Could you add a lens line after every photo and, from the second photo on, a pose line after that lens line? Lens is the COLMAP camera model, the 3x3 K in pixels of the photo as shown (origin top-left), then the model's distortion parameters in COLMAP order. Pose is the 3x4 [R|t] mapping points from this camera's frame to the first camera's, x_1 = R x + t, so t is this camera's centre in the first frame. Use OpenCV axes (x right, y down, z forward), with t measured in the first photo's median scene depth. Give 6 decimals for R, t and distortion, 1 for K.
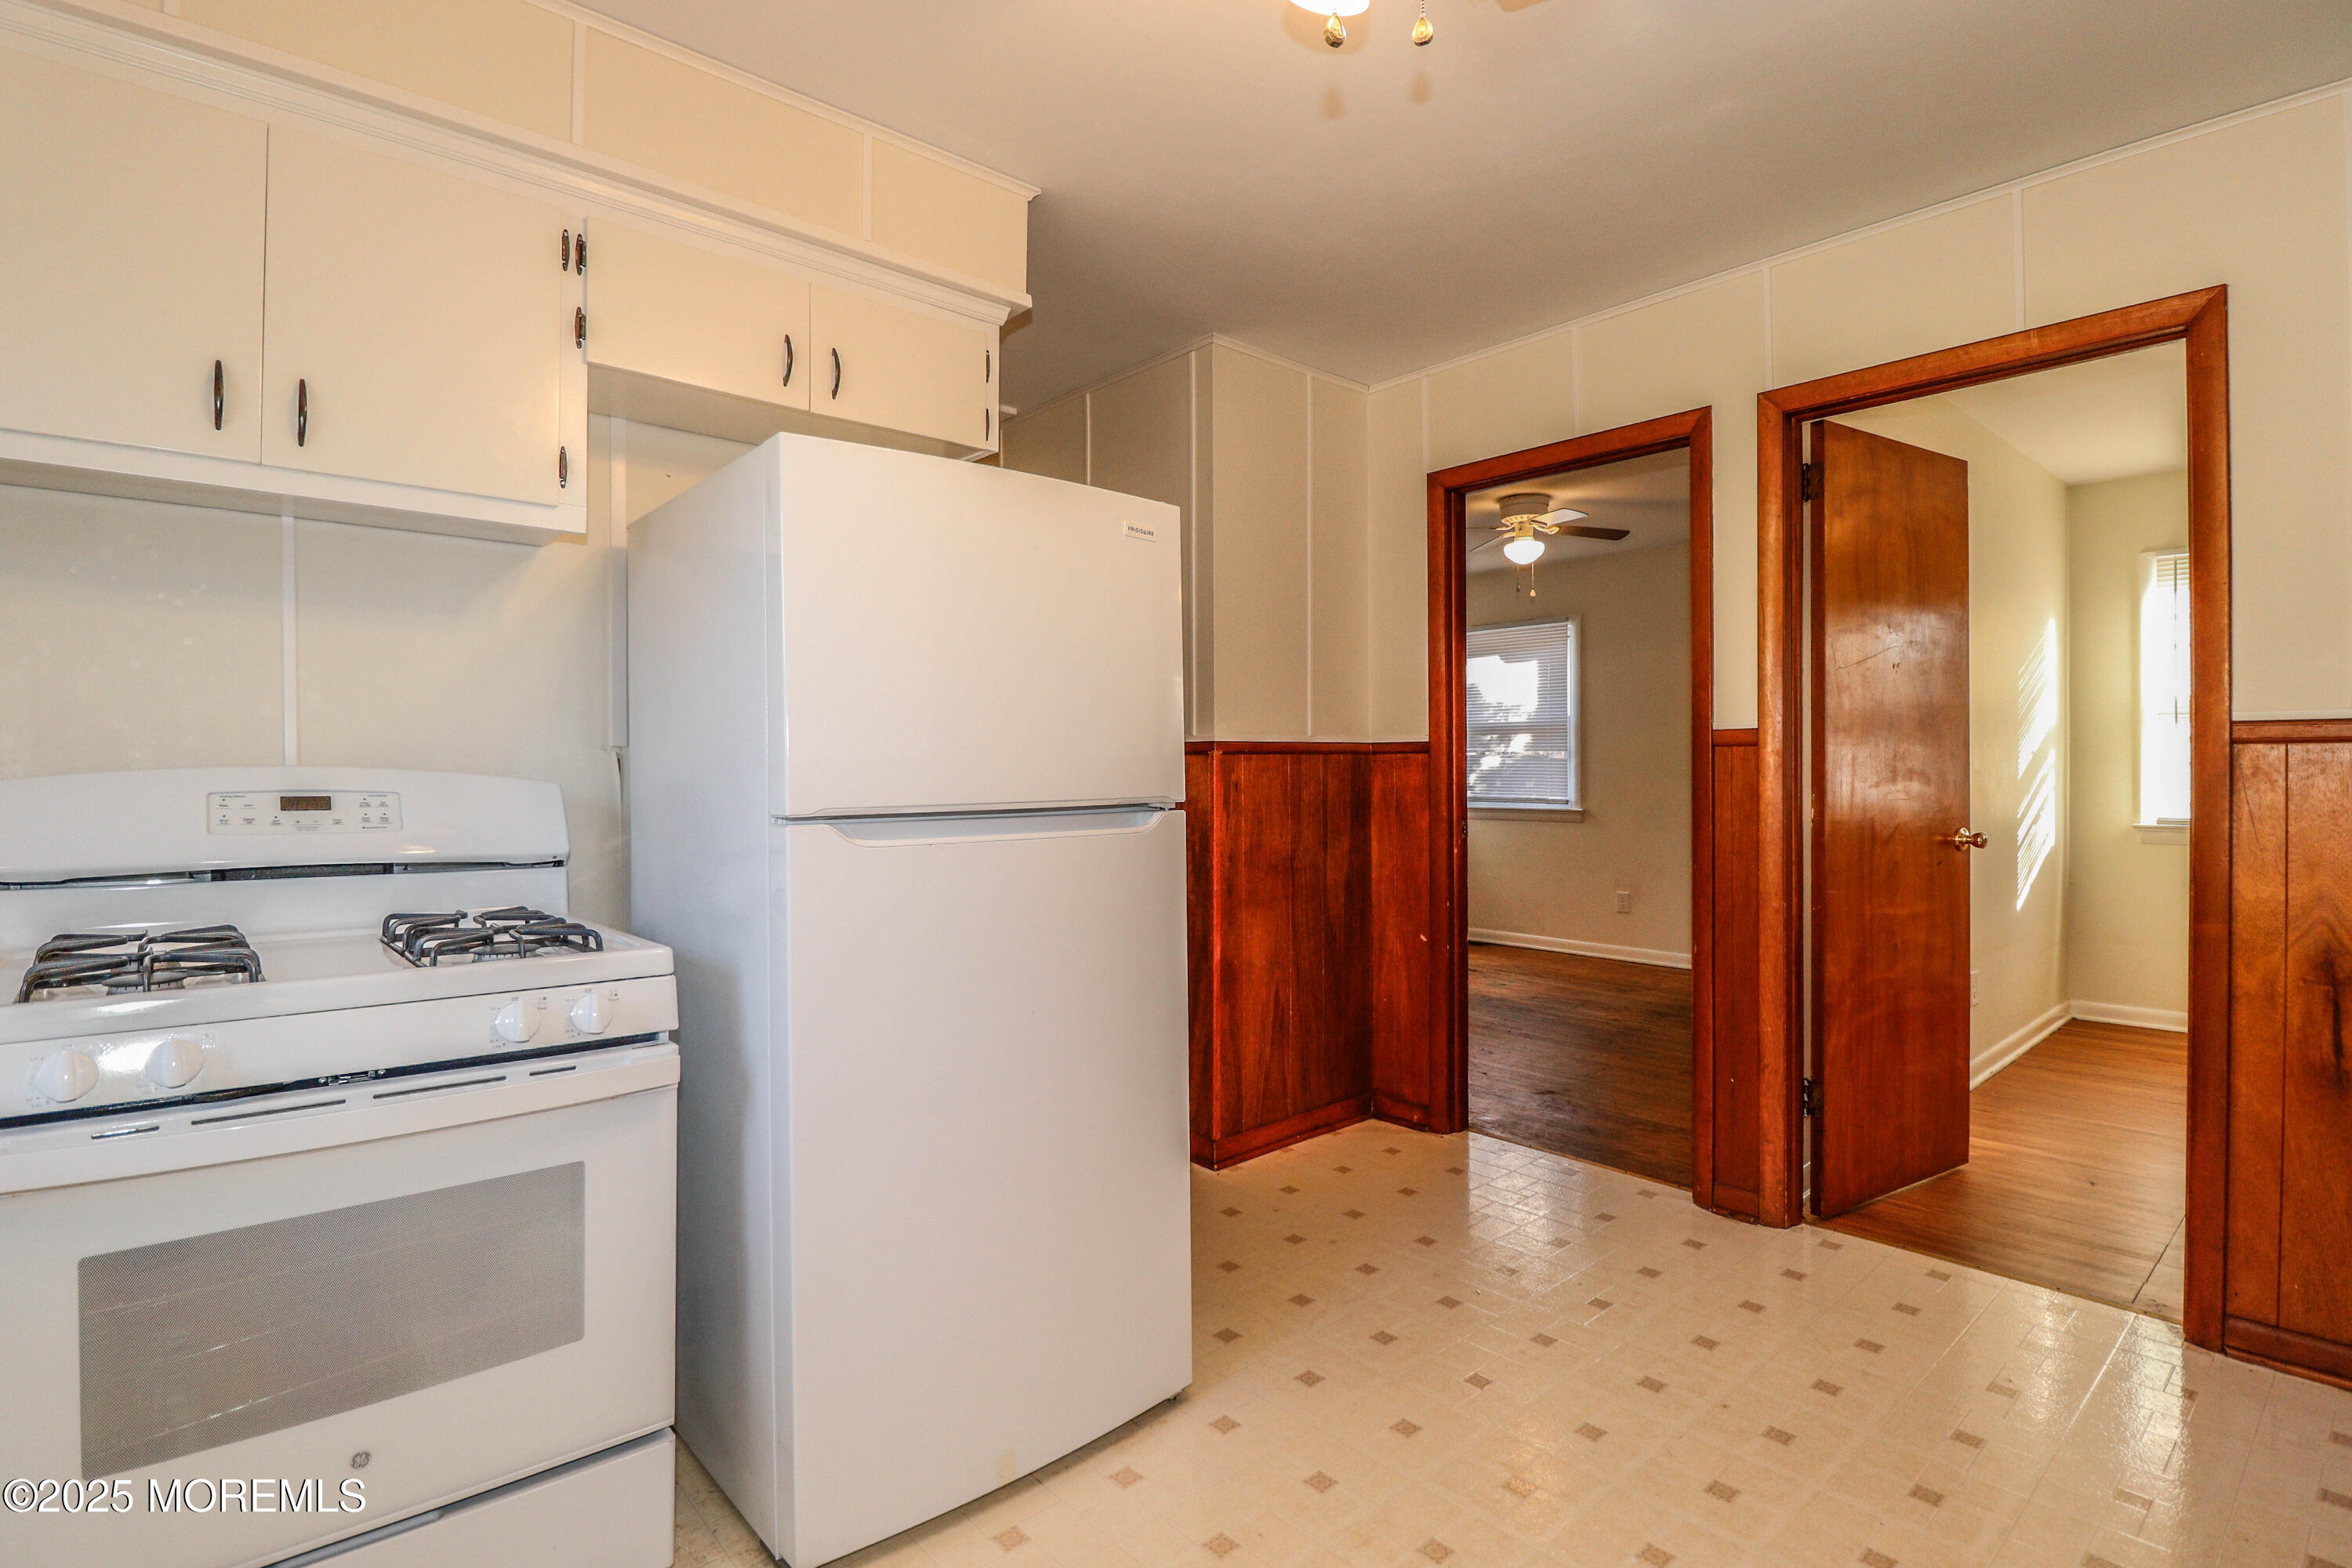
lens RADIAL K [[1130.9, 0, 1191.3], [0, 1130.9, 767.4], [0, 0, 1]] dist [0.002229, -0.011626]
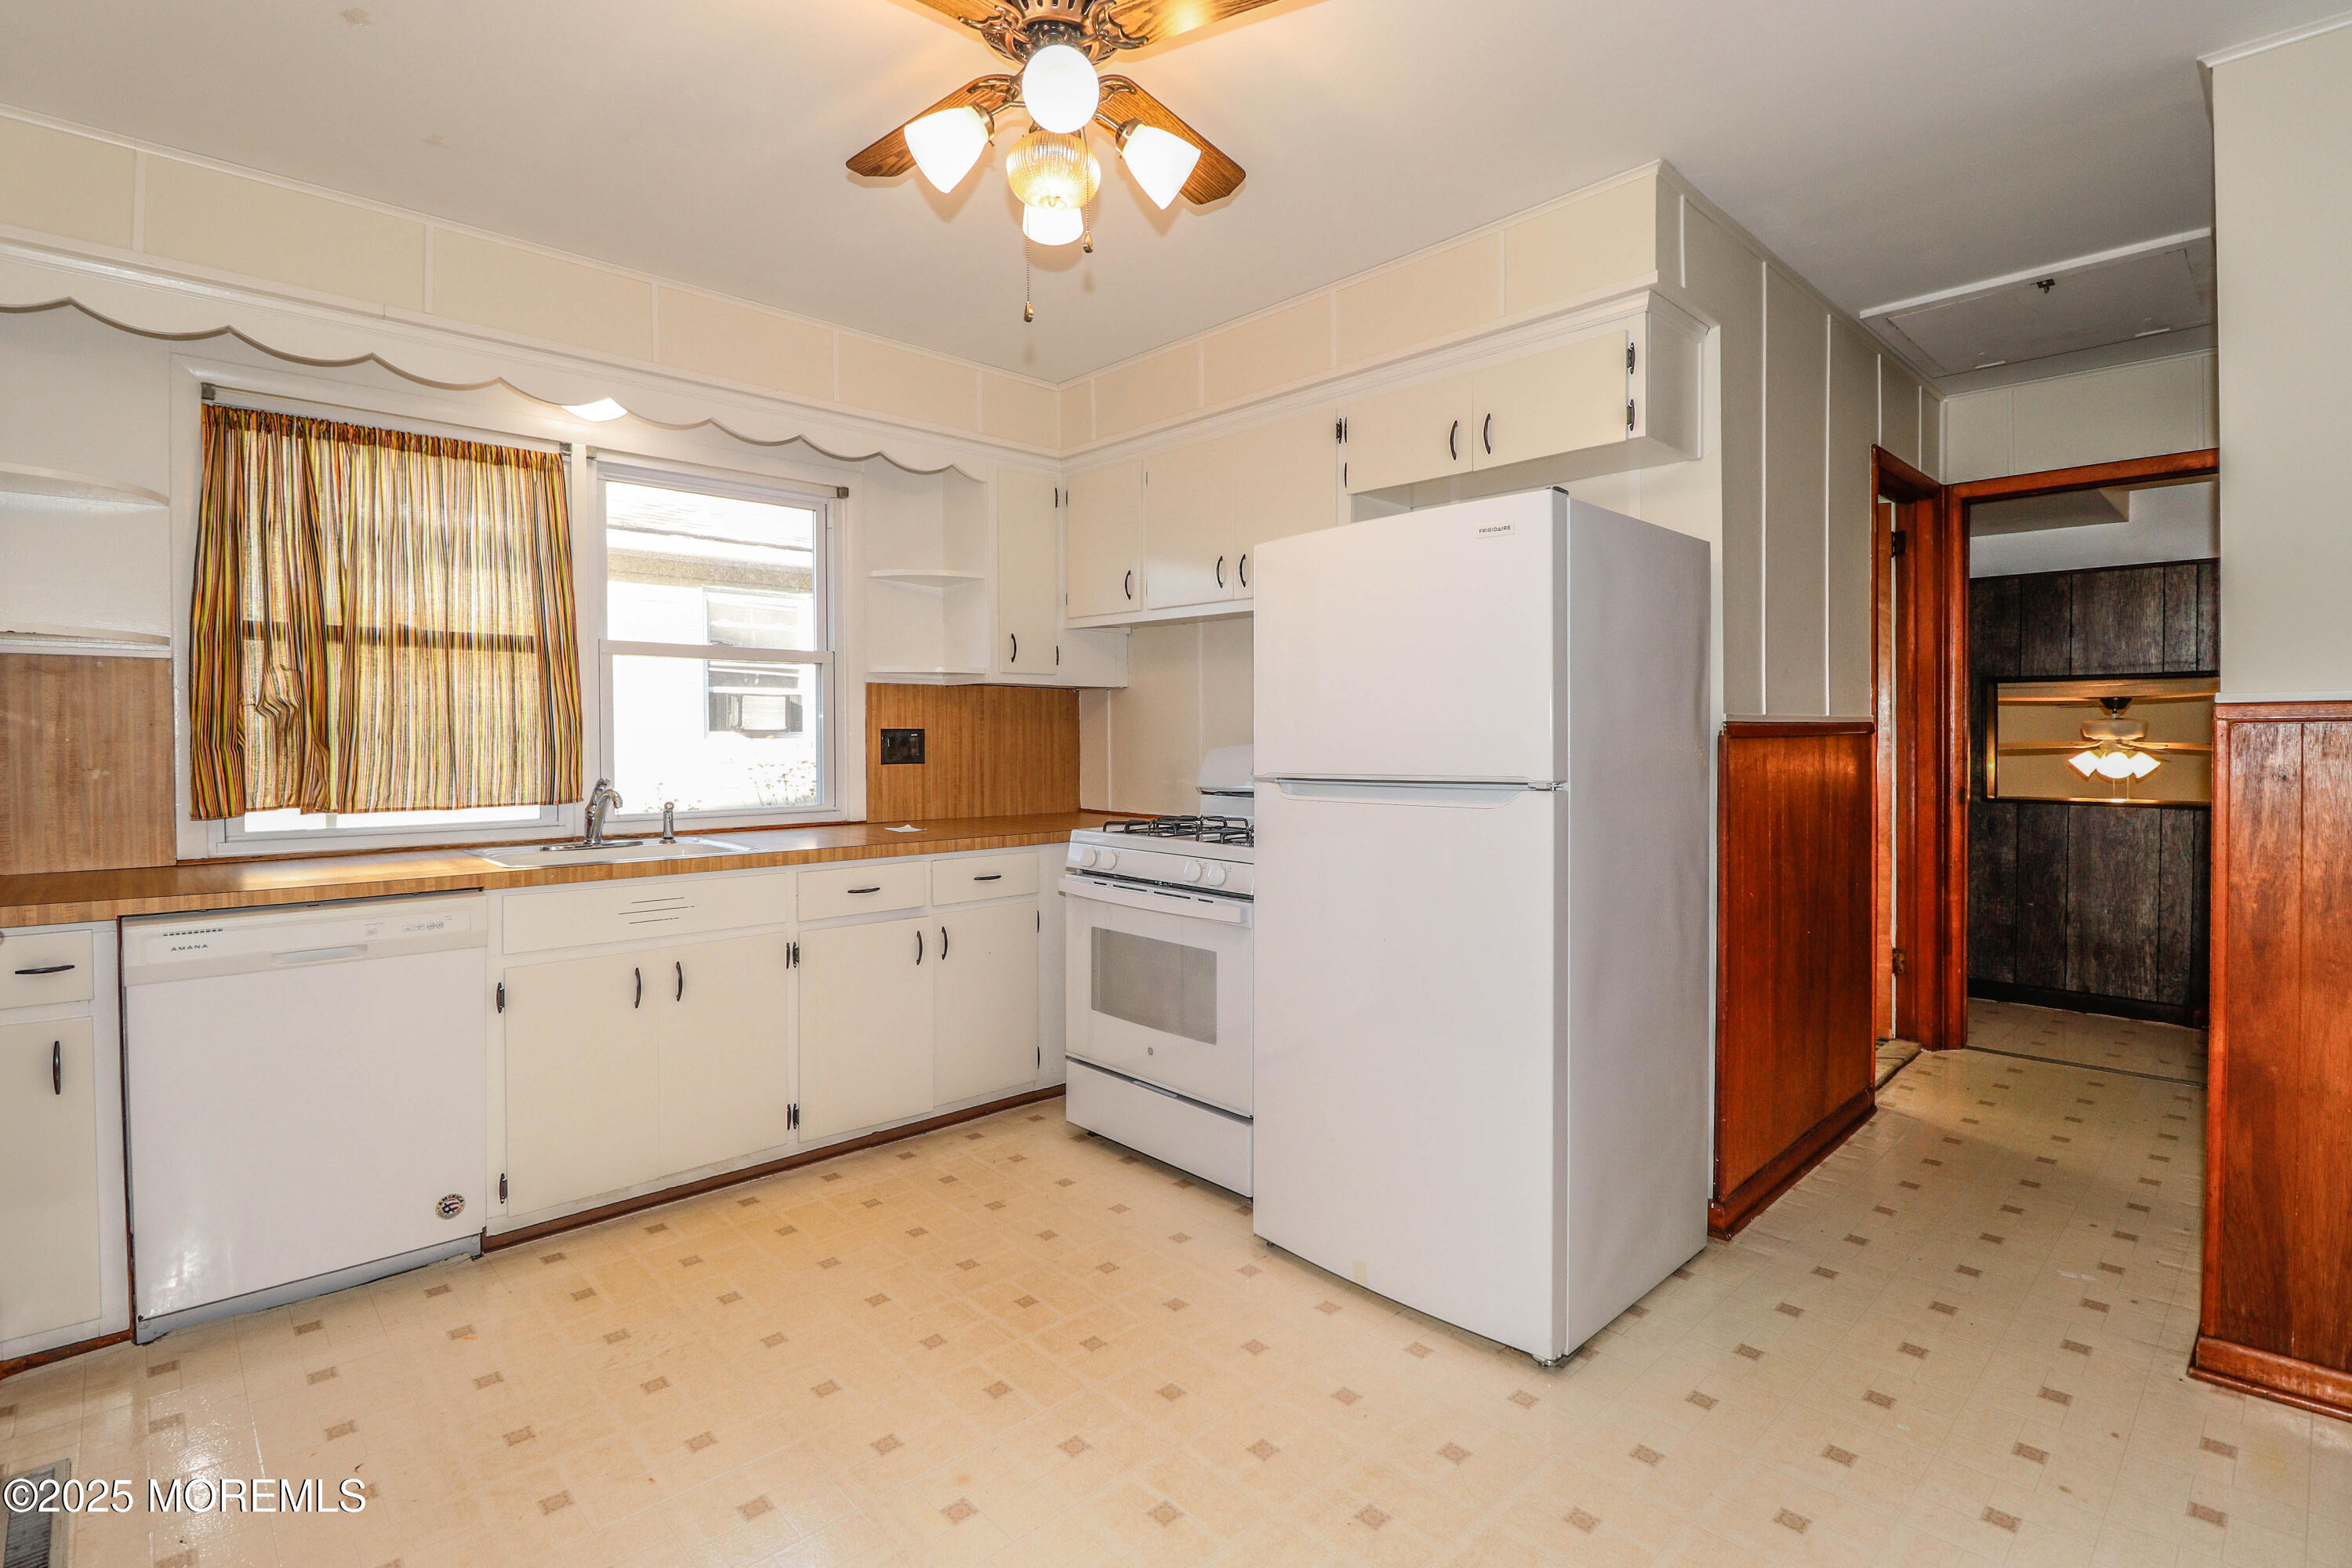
lens RADIAL K [[1130.9, 0, 1191.3], [0, 1130.9, 767.4], [0, 0, 1]] dist [0.002229, -0.011626]
pose [[0.028993, 0.028654, -0.999169, 1.100456], [0.003161, 0.999581, 0.028757, -0.015381], [0.999575, -0.003992, 0.028890, 0.731235]]
